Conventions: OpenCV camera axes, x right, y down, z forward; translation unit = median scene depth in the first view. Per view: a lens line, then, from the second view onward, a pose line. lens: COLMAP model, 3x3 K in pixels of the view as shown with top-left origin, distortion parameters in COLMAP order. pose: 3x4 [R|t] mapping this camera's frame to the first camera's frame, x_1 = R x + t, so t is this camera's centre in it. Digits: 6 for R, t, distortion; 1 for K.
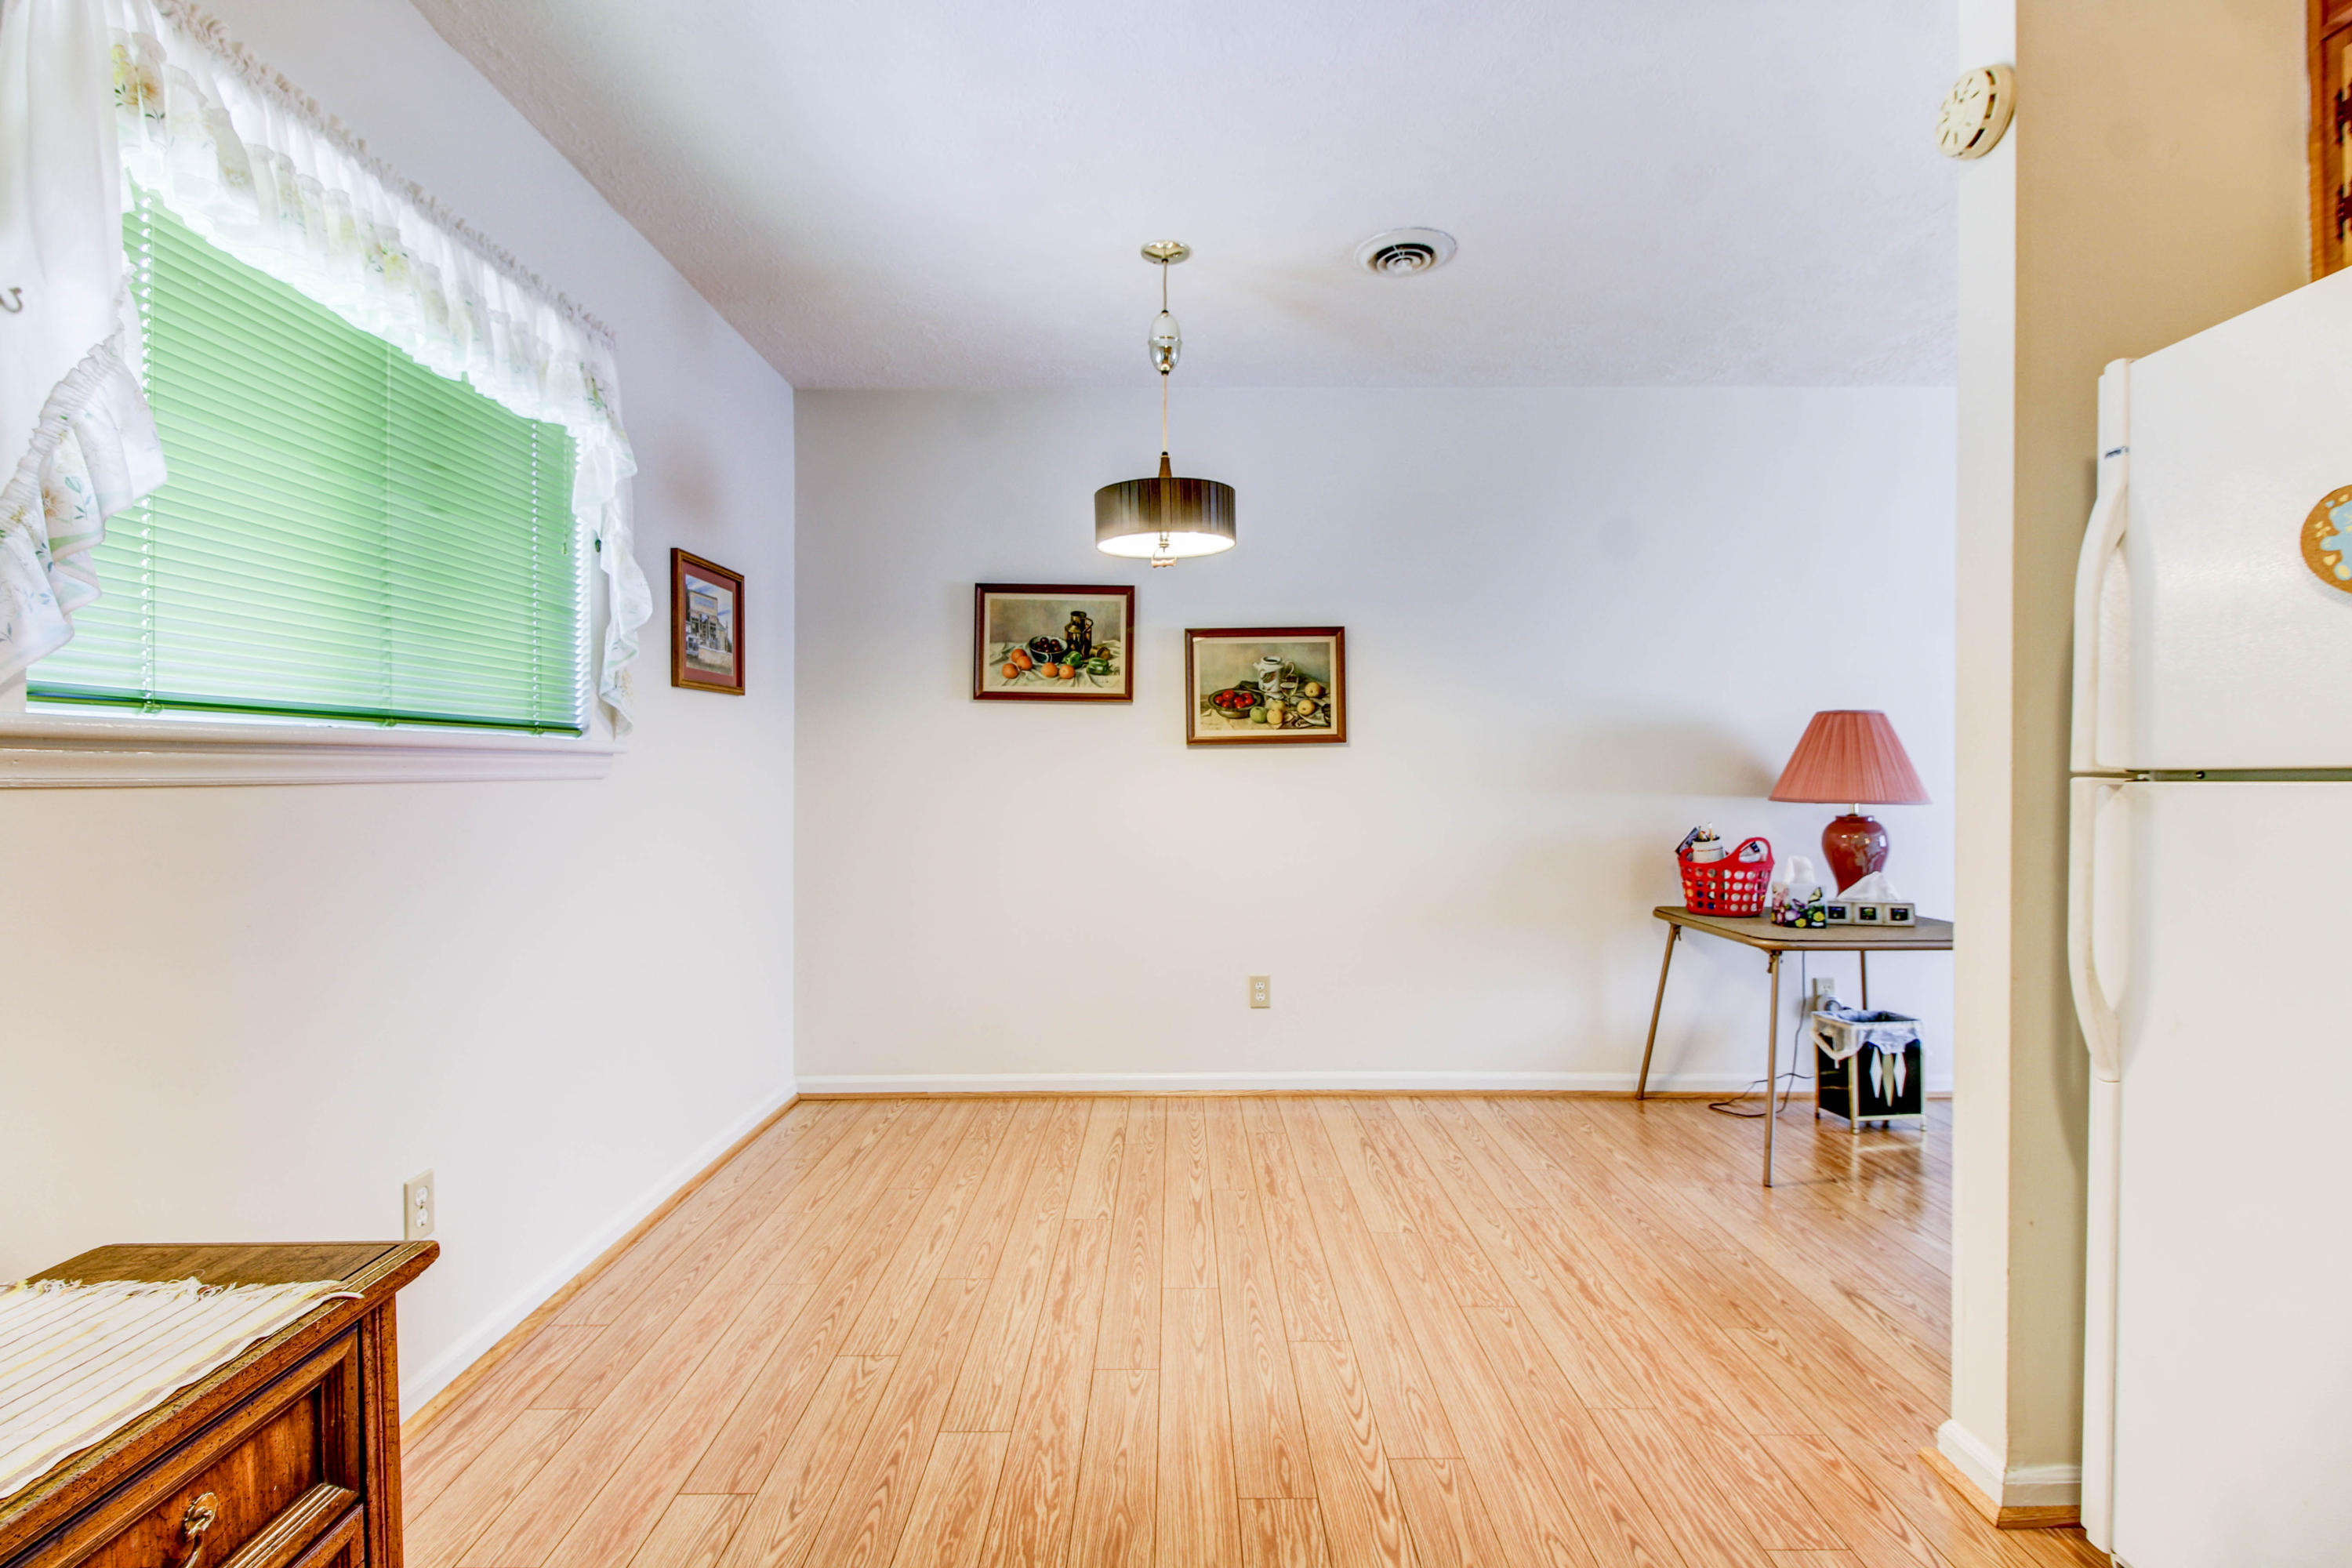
lens RADIAL K [[1081.5, 0, 1175.9], [0, 1081.5, 769.9], [0, 0, 1]] dist [0.003978, -0.004251]
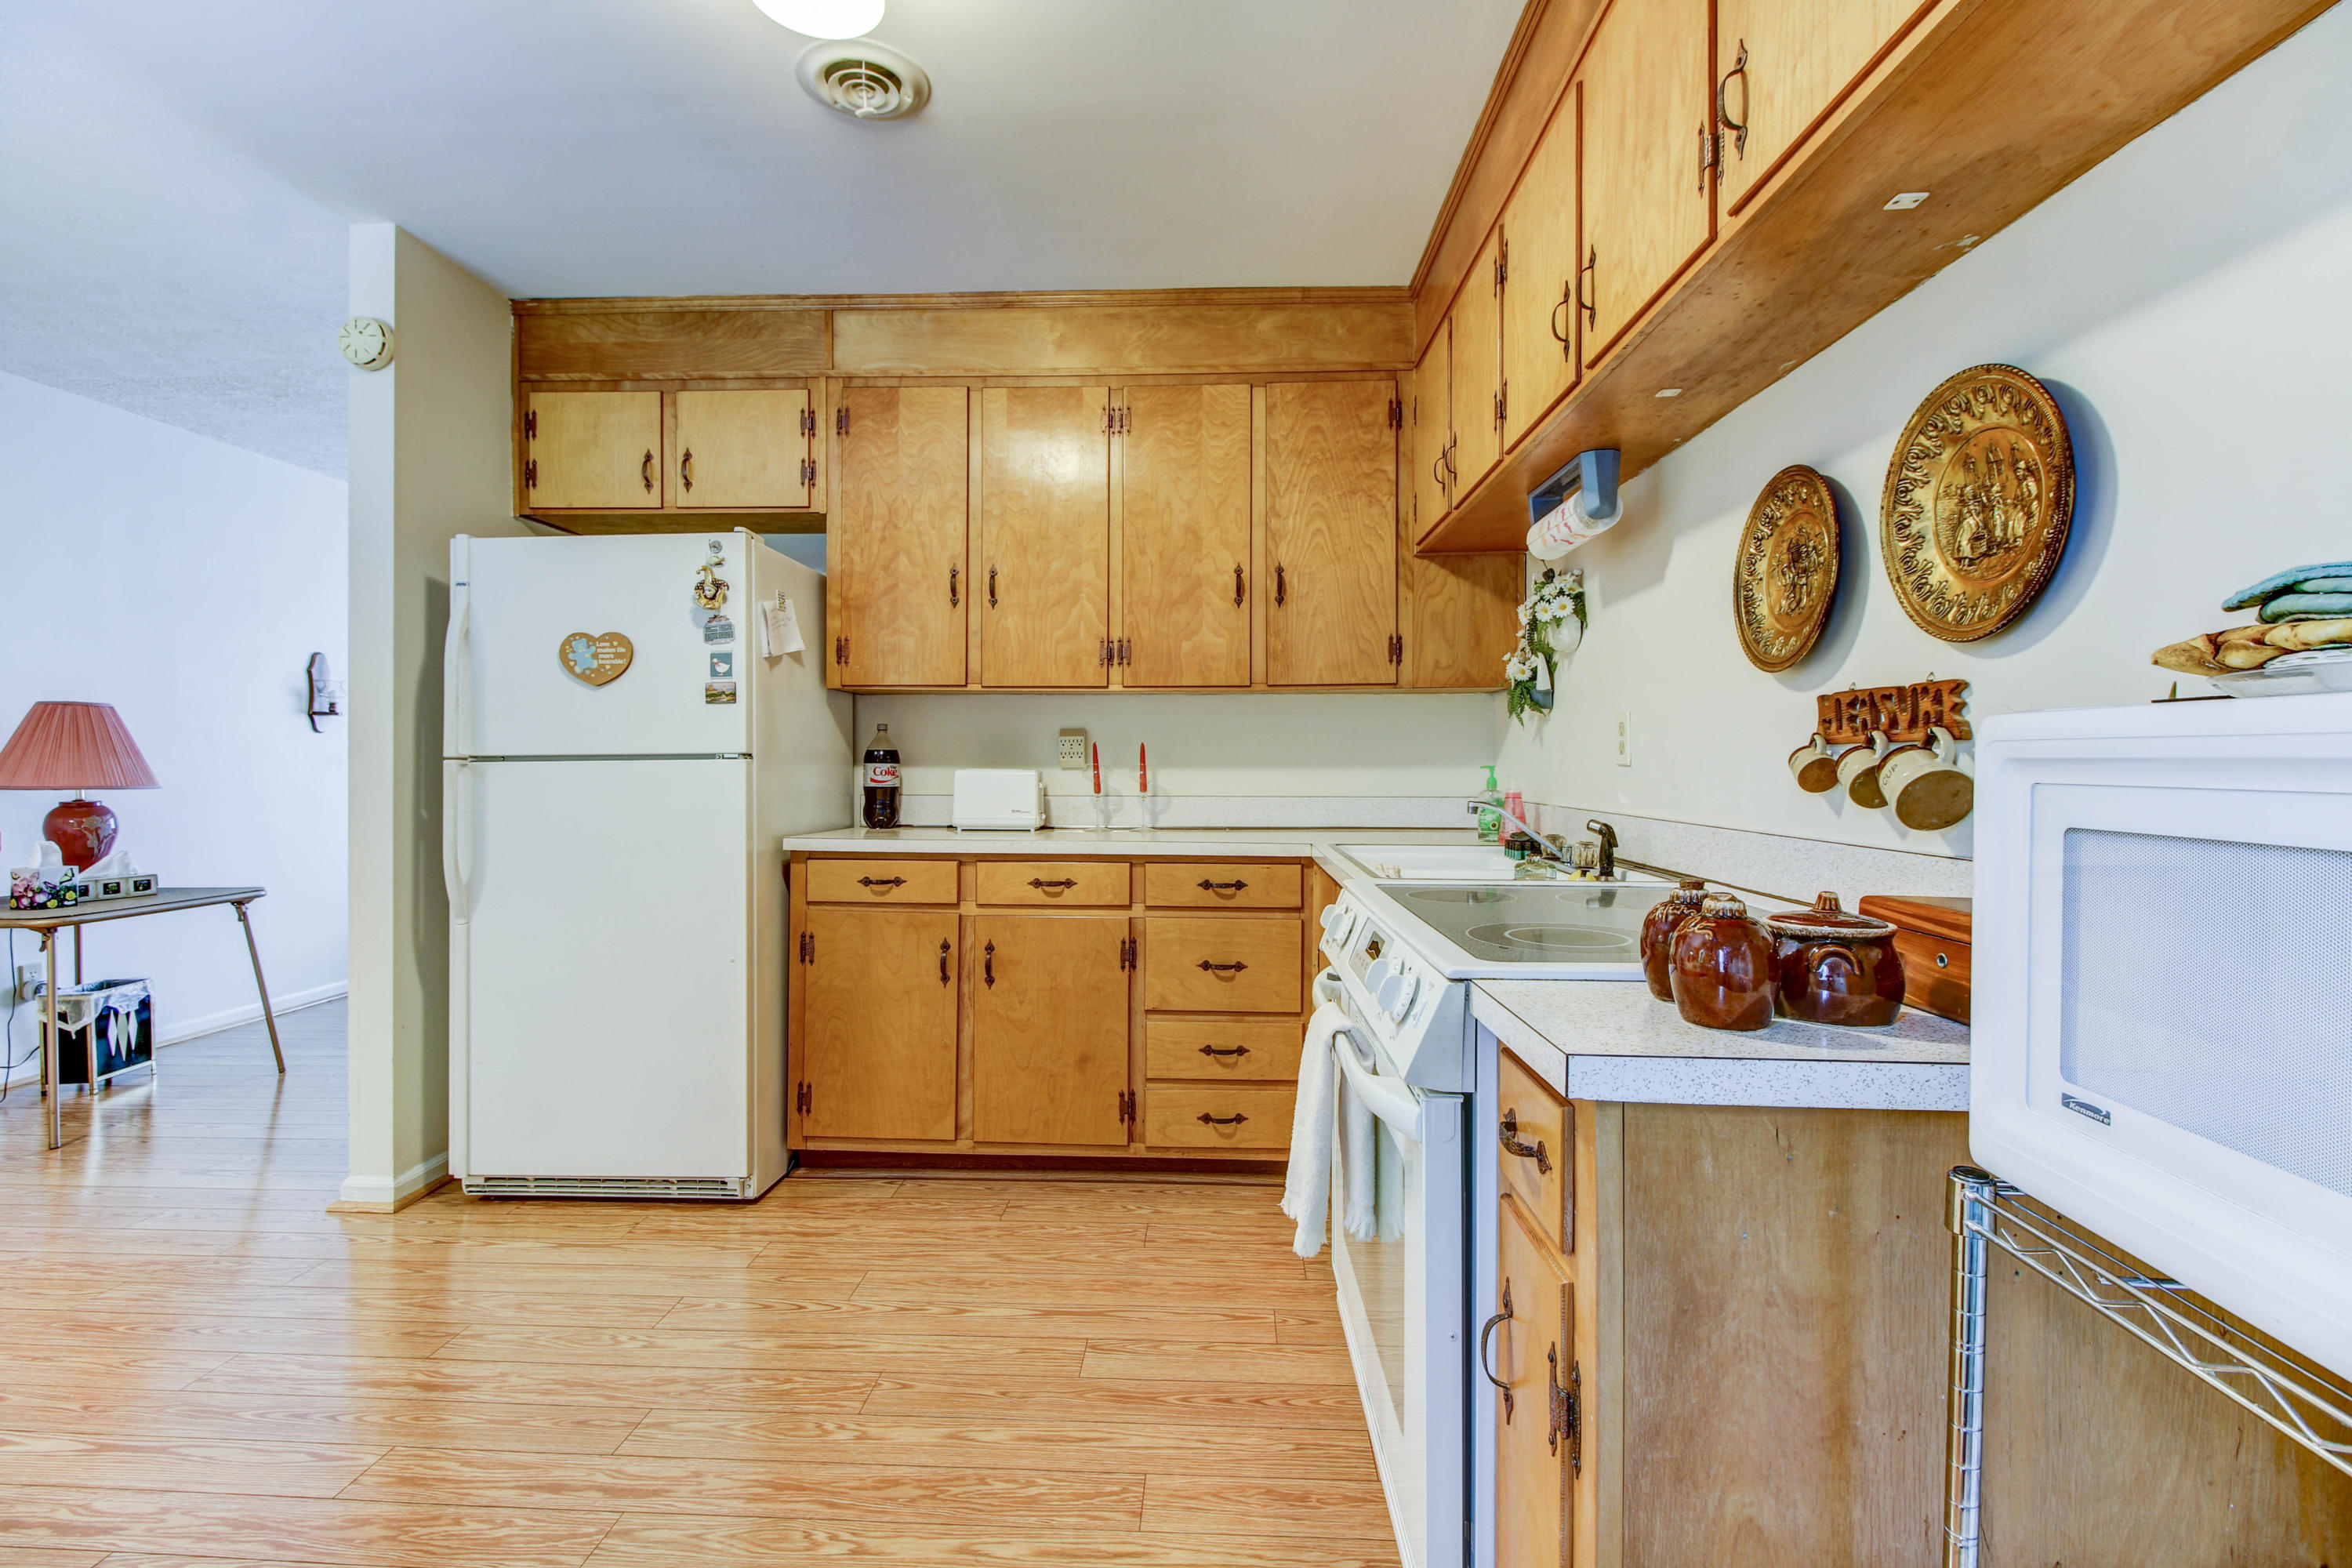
lens RADIAL K [[1081.5, 0, 1169.8], [0, 1081.5, 767.3], [0, 0, 1]] dist [0.003978, -0.004251]
pose [[0.048917, -0.005913, 0.998785, -0.414034], [0.001731, 0.999981, 0.005836, 0.004866], [-0.998801, 0.001443, 0.048926, -0.133421]]
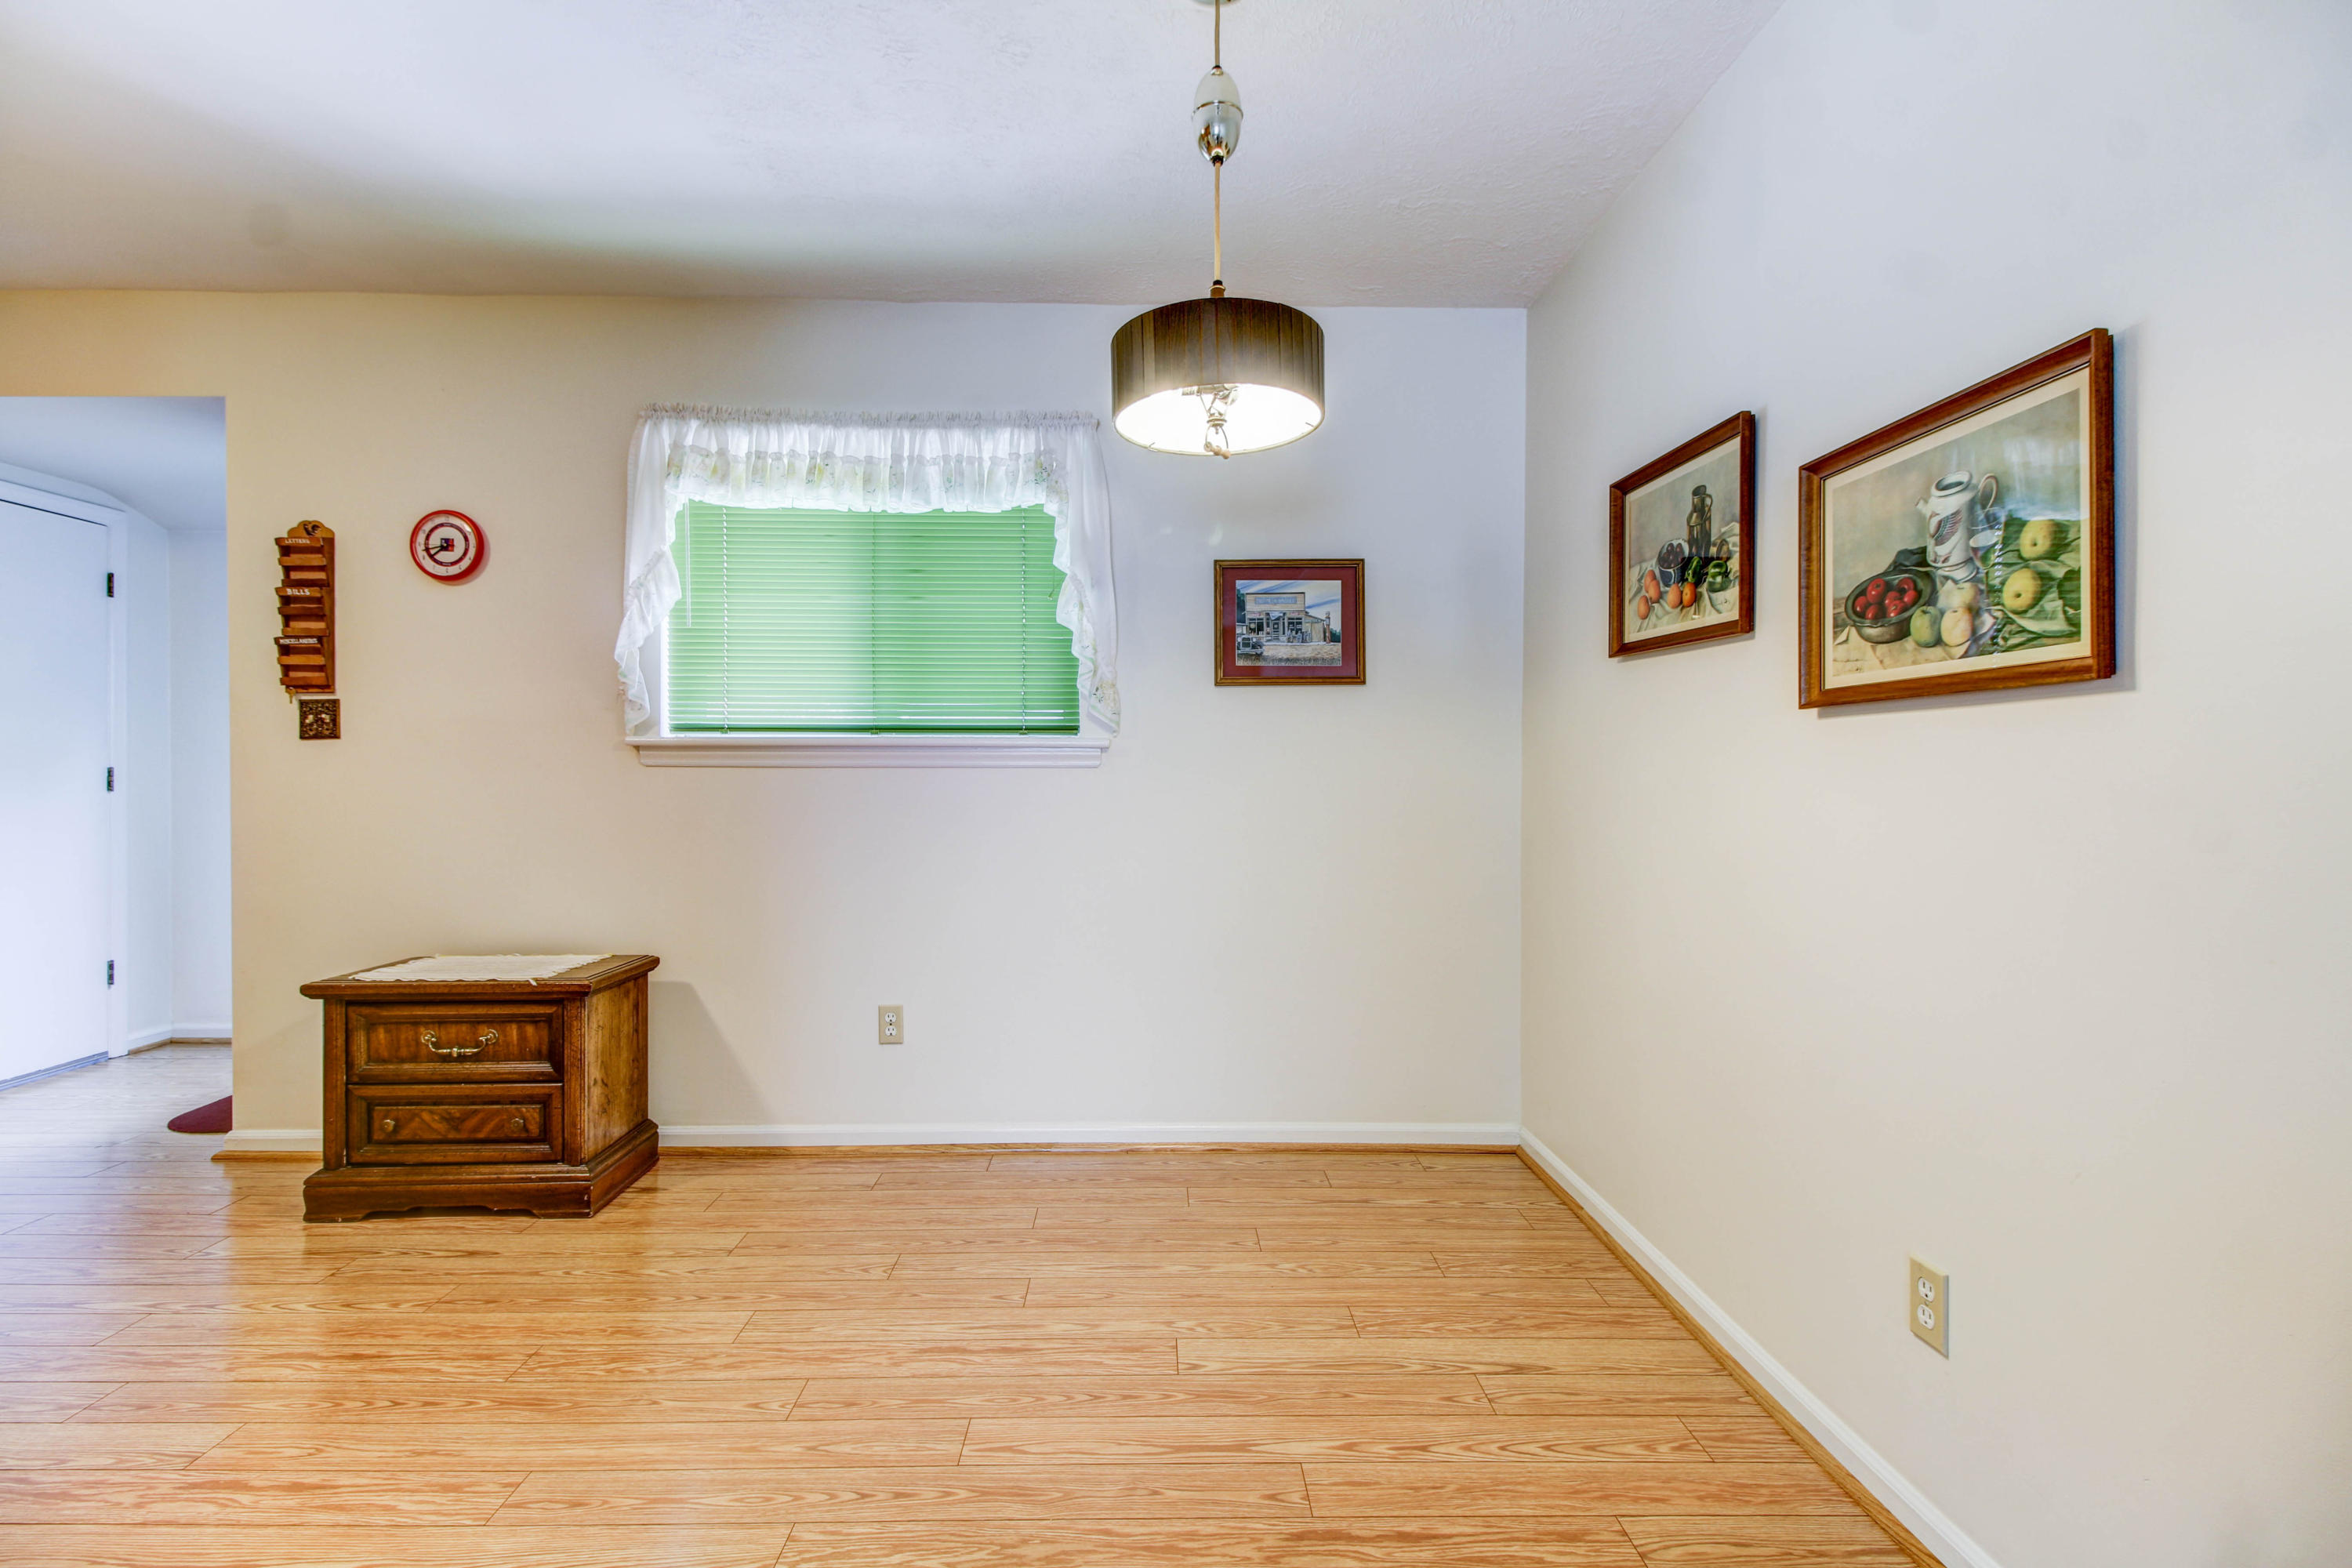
lens RADIAL K [[1081.5, 0, 1174.6], [0, 1081.5, 769.7], [0, 0, 1]] dist [0.003978, -0.004251]
pose [[0.013389, 0.007076, -0.999885, 0.482991], [-0.002487, 0.999972, 0.007044, 0.001014], [0.999907, 0.002392, 0.013406, 0.710981]]
